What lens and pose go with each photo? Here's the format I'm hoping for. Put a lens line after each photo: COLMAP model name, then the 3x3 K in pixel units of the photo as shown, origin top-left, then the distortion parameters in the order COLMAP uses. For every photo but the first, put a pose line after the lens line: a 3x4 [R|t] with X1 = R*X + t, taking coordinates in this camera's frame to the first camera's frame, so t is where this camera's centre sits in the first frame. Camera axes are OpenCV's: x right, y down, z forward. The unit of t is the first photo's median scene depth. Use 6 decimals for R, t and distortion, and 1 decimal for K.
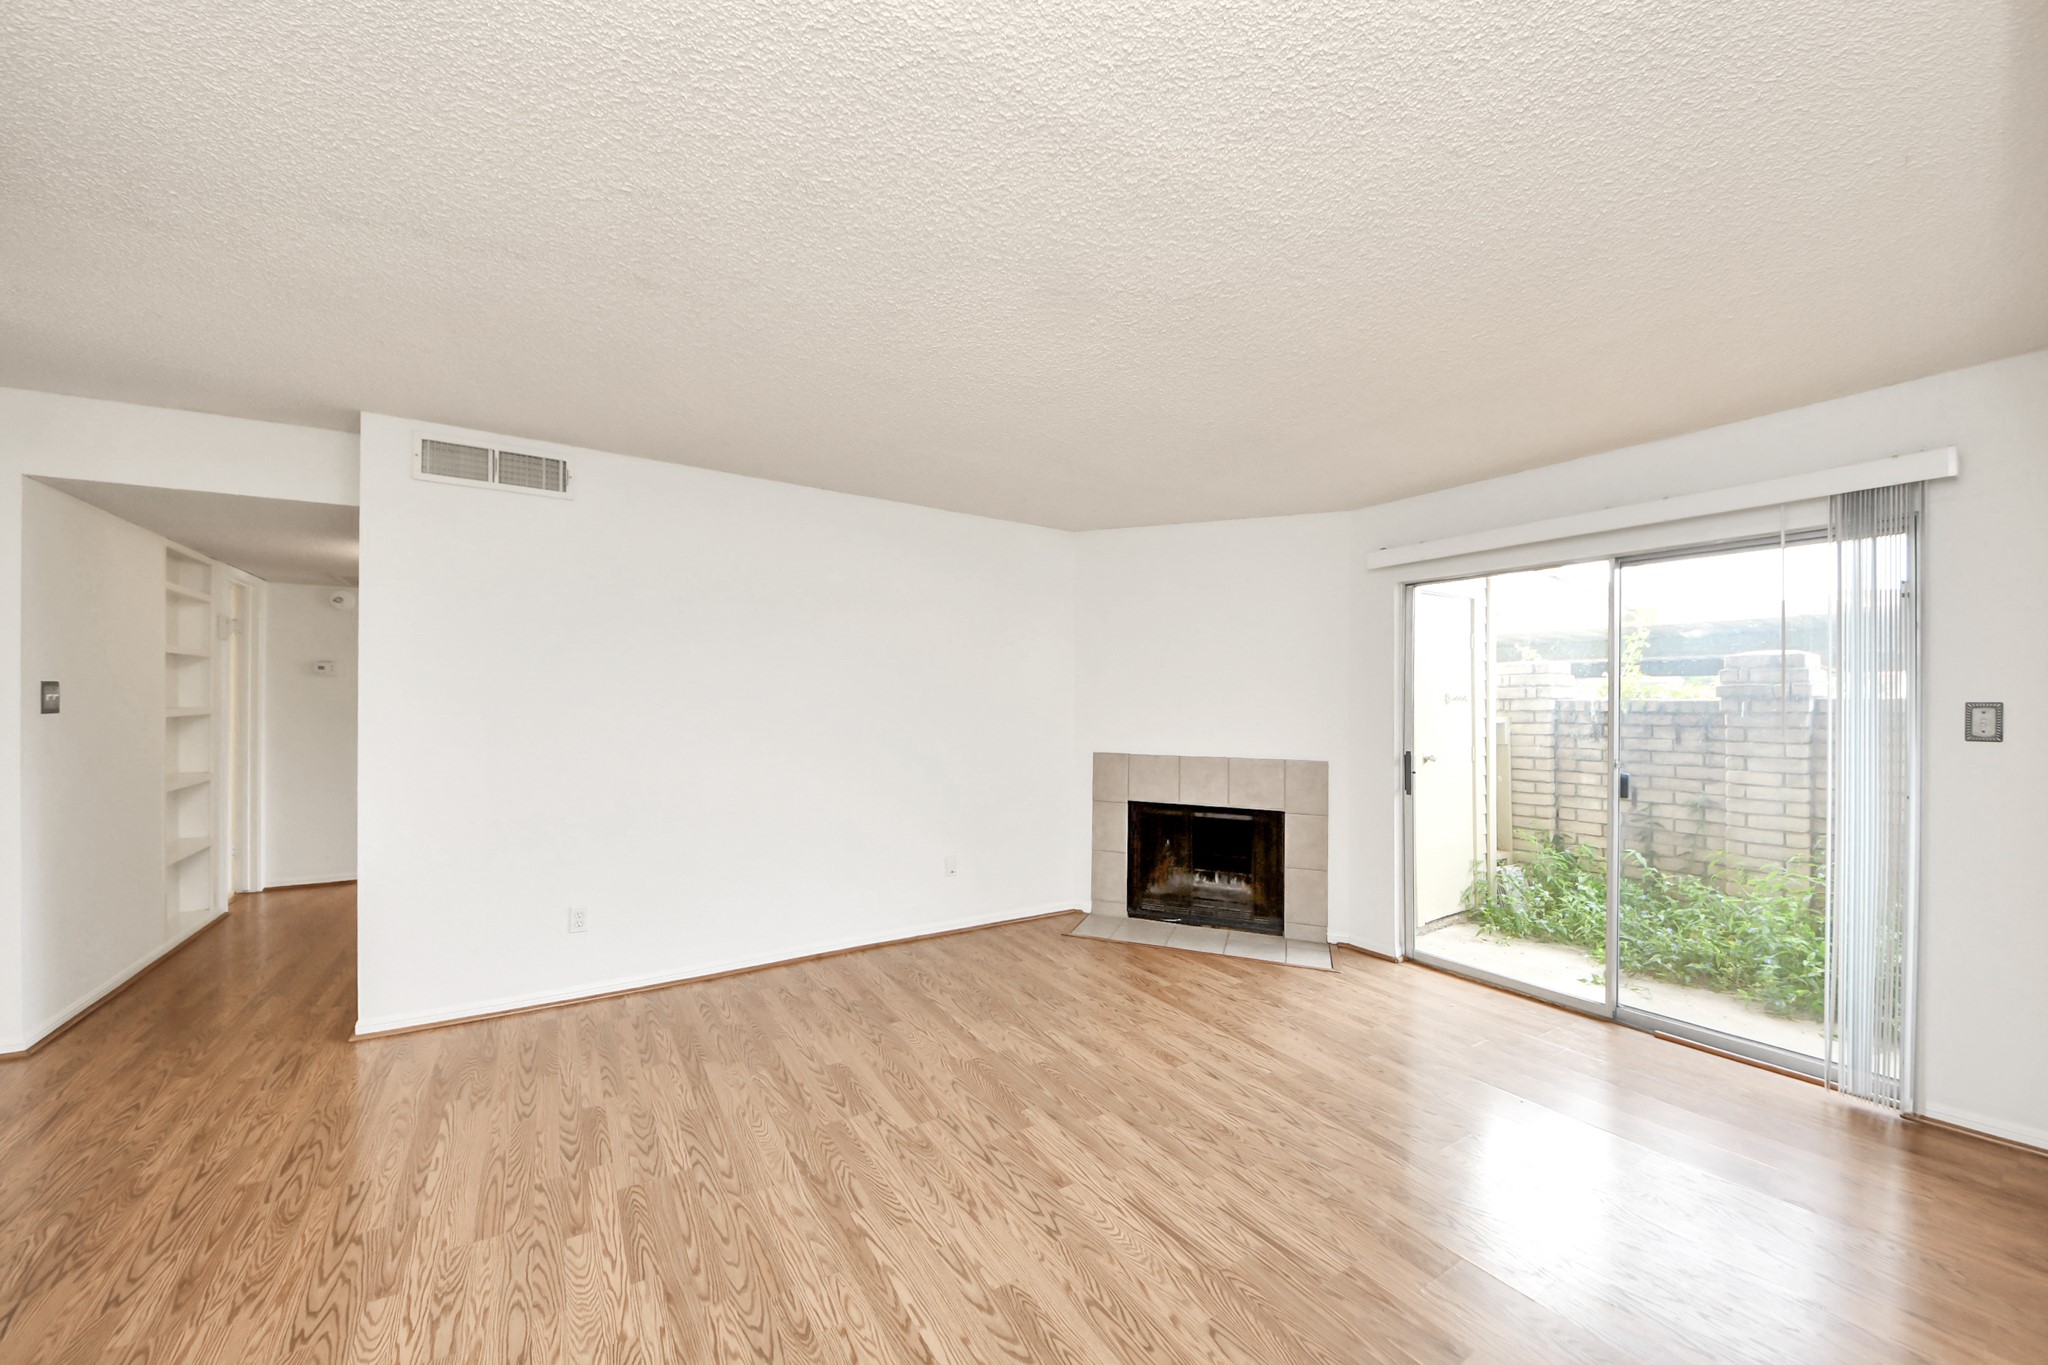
lens RADIAL K [[747.3, 0, 1011.3], [0, 747.3, 690.6], [0, 0, 1]] dist [0.000743, -0.004168]
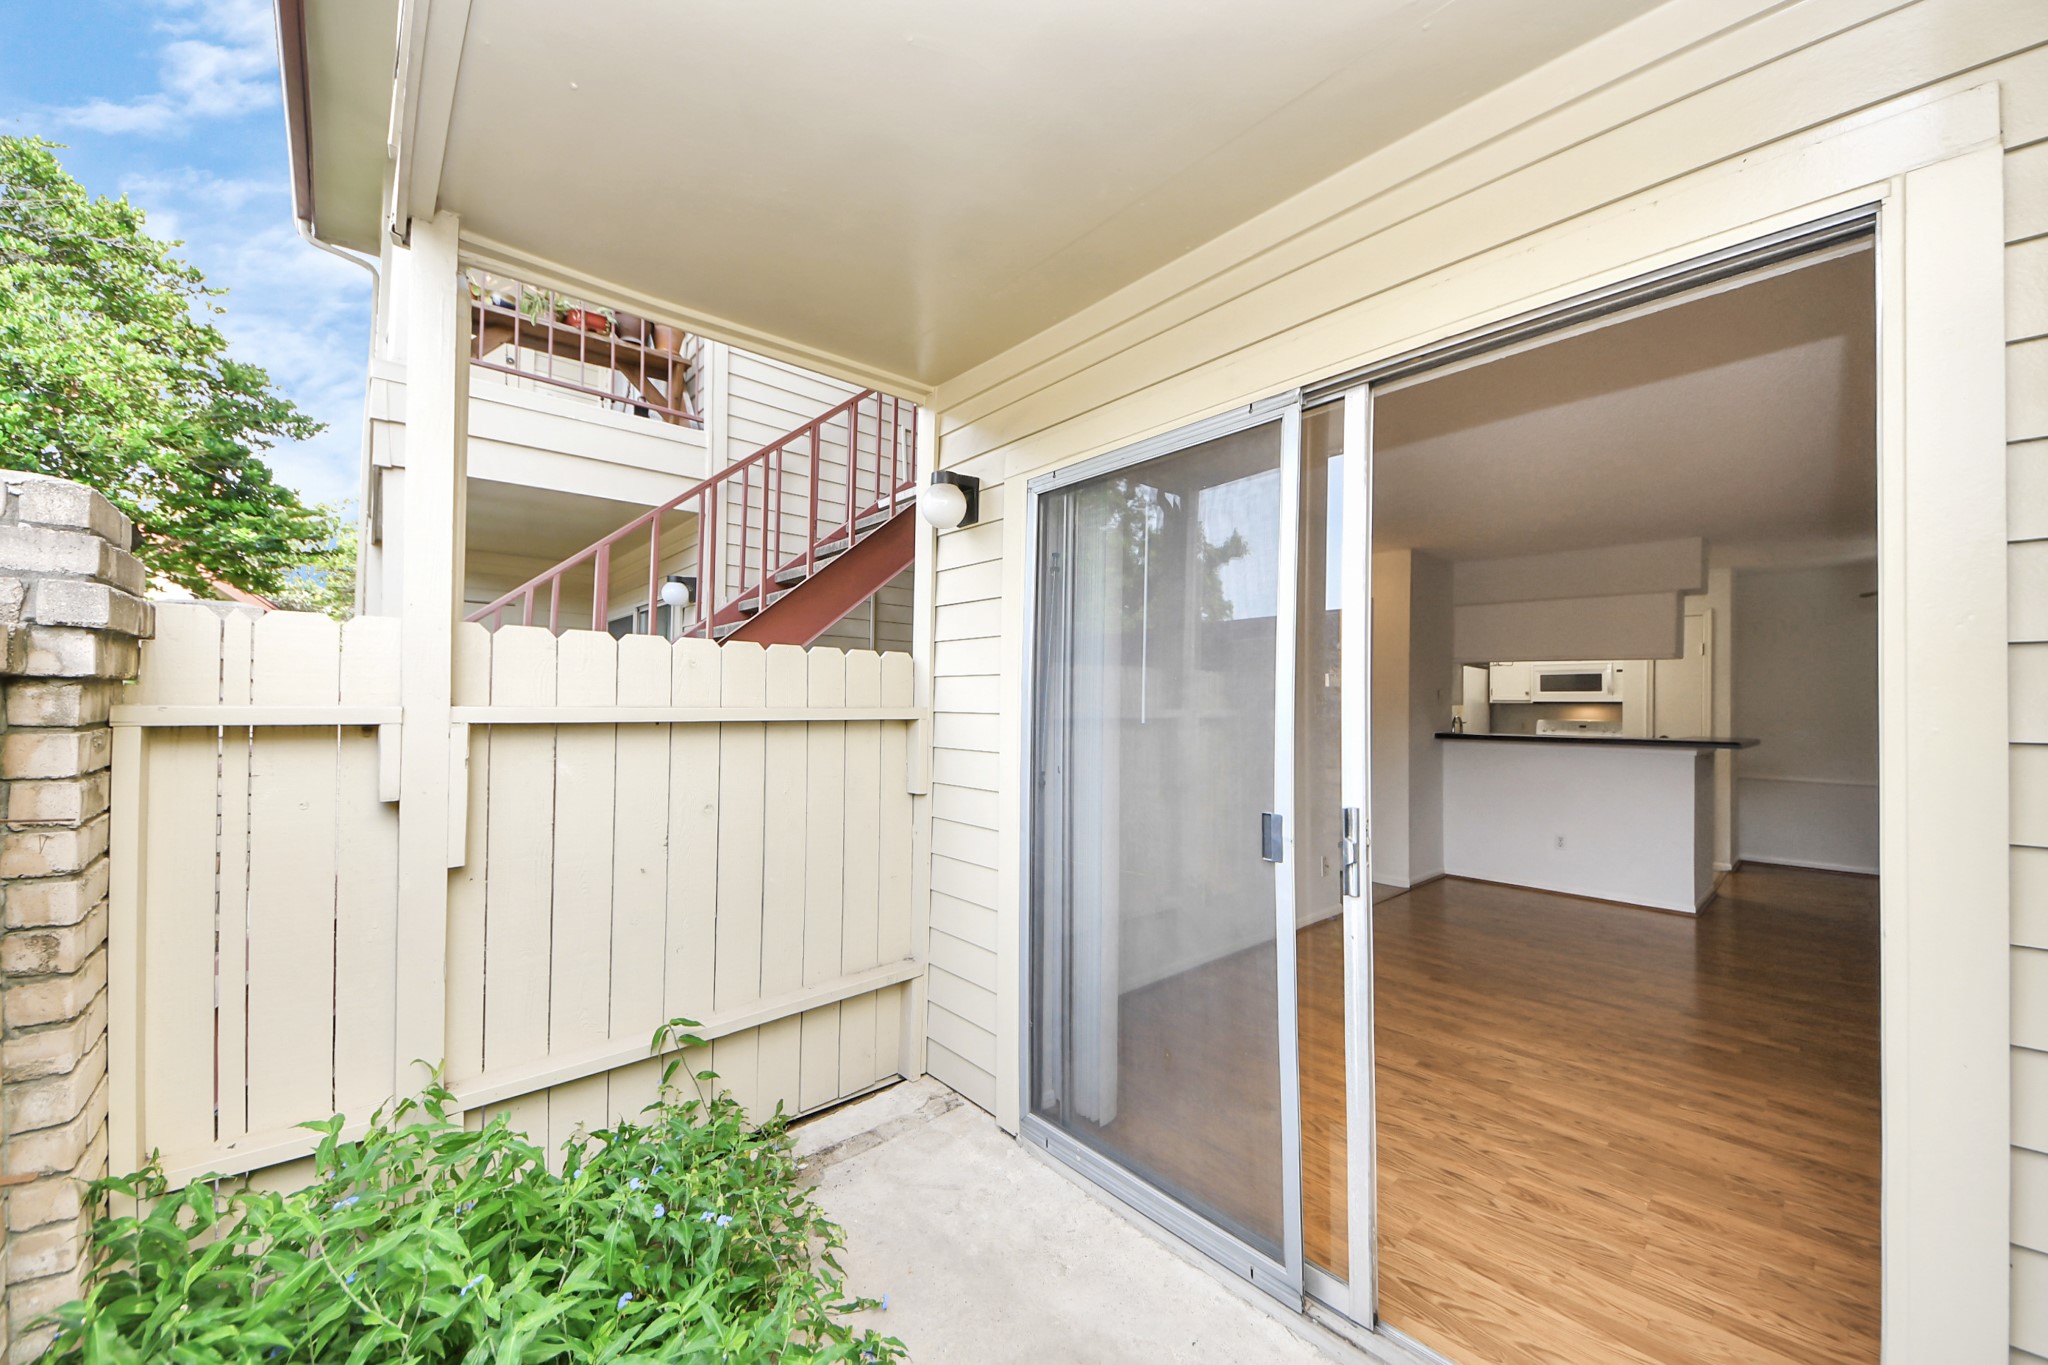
lens RADIAL K [[747.3, 0, 1023.0], [0, 747.3, 702.7], [0, 0, 1]] dist [0.000743, -0.004168]
pose [[-0.987087, -0.022368, -0.158619, 0.984936], [-0.020138, 0.999675, -0.015649, 0.039359], [0.158917, -0.012253, -0.987216, 1.355328]]
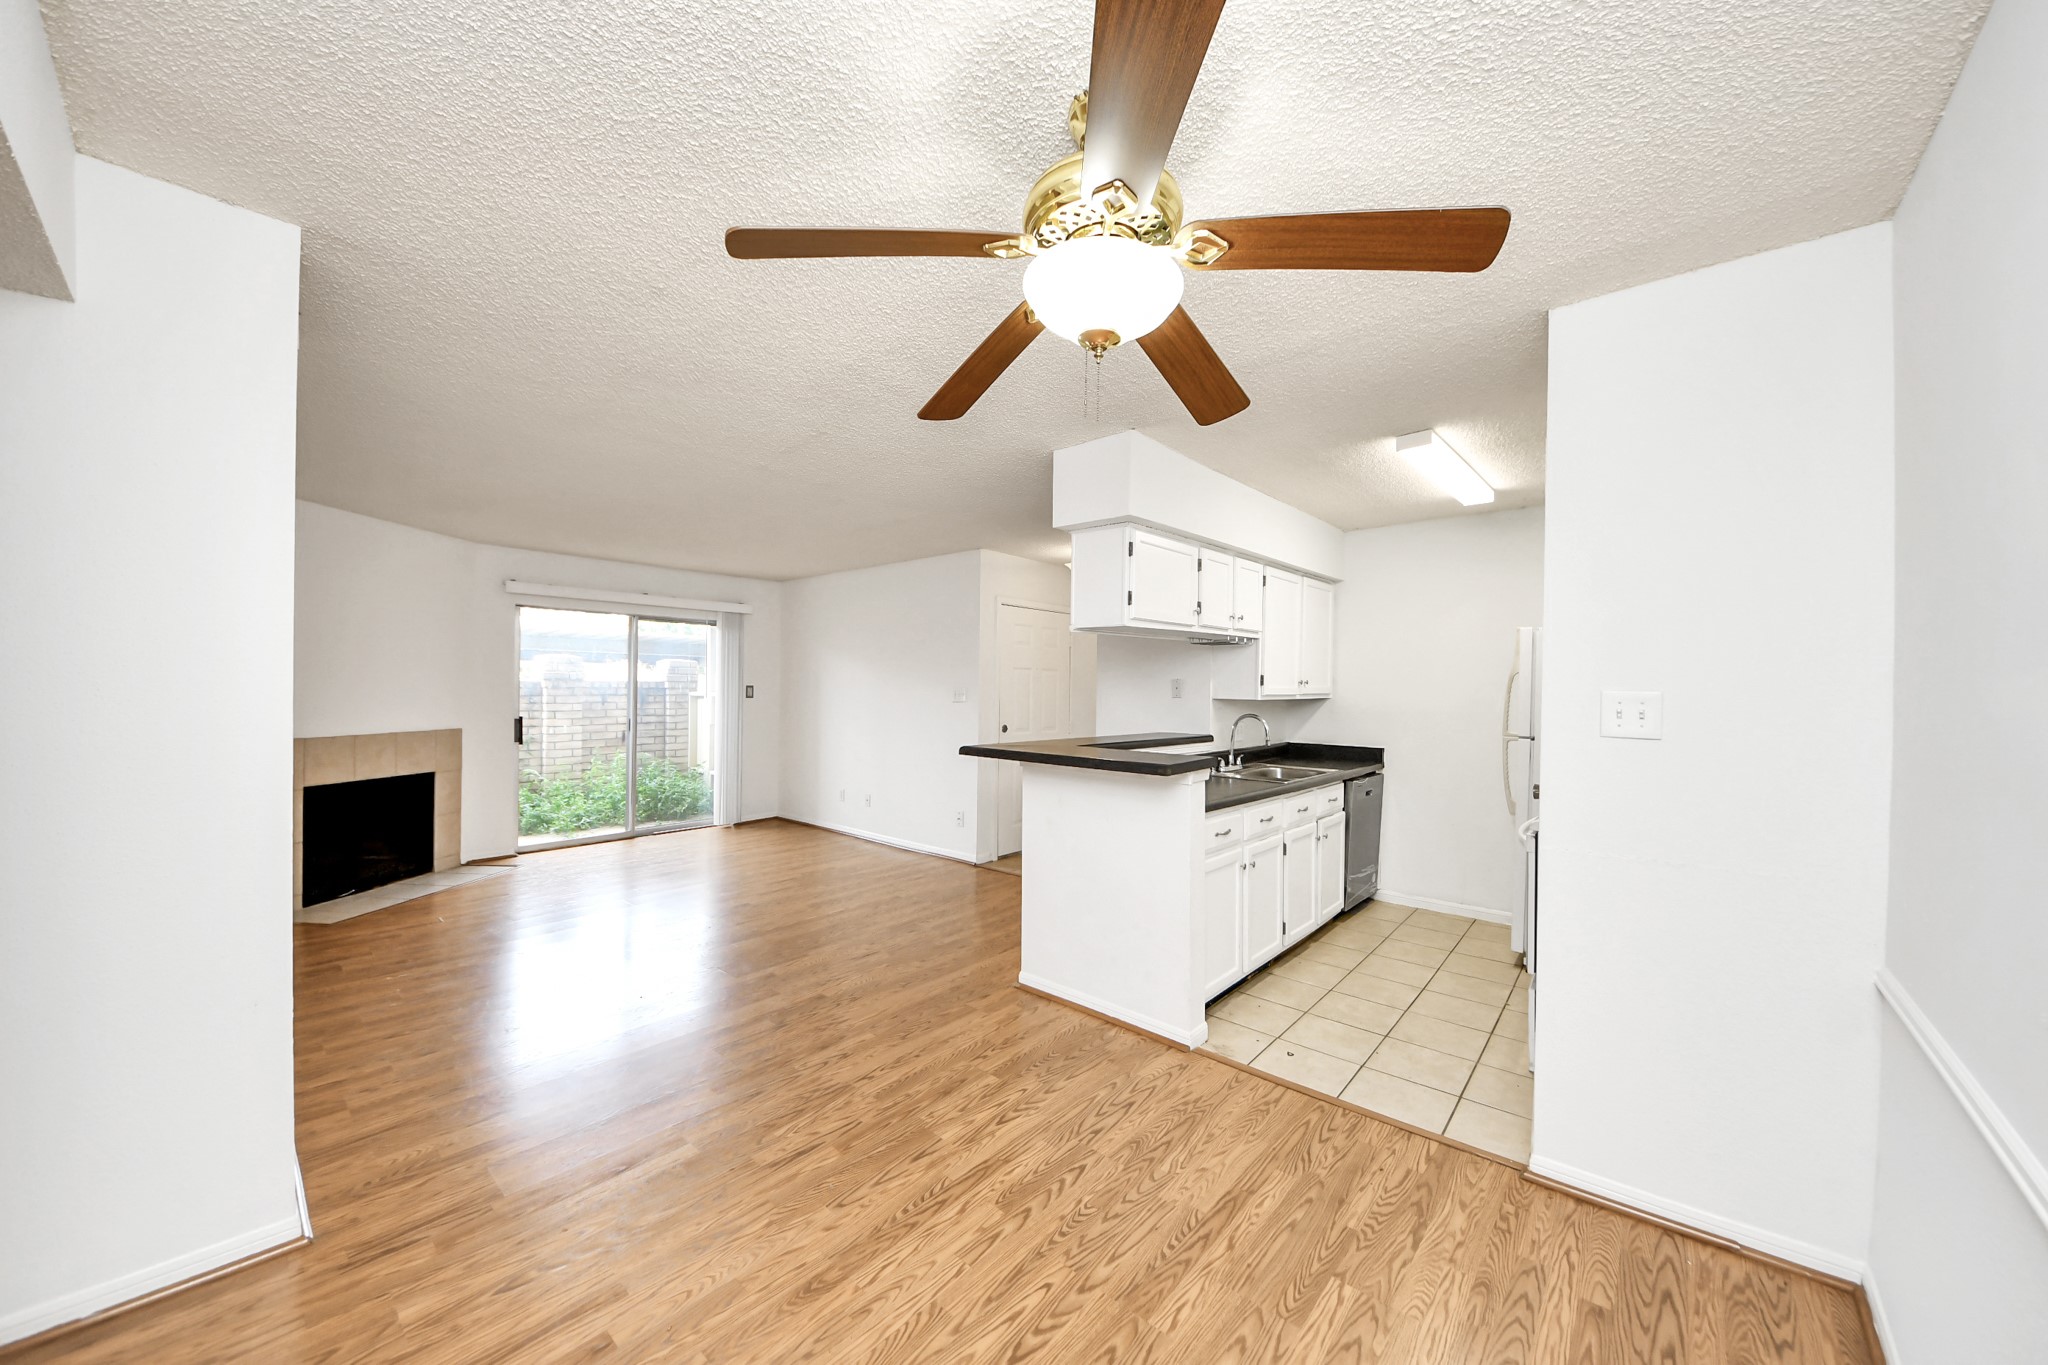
lens RADIAL K [[717.2, 0, 1030.7], [0, 717.2, 679.4], [0, 0, 1]] dist [0.012106, -0.000299]
pose [[-0.285034, -0.004992, 0.958504, -1.336635], [-0.028810, 0.999579, -0.003361, -0.023673], [-0.958084, -0.028573, -0.285058, 0.477163]]
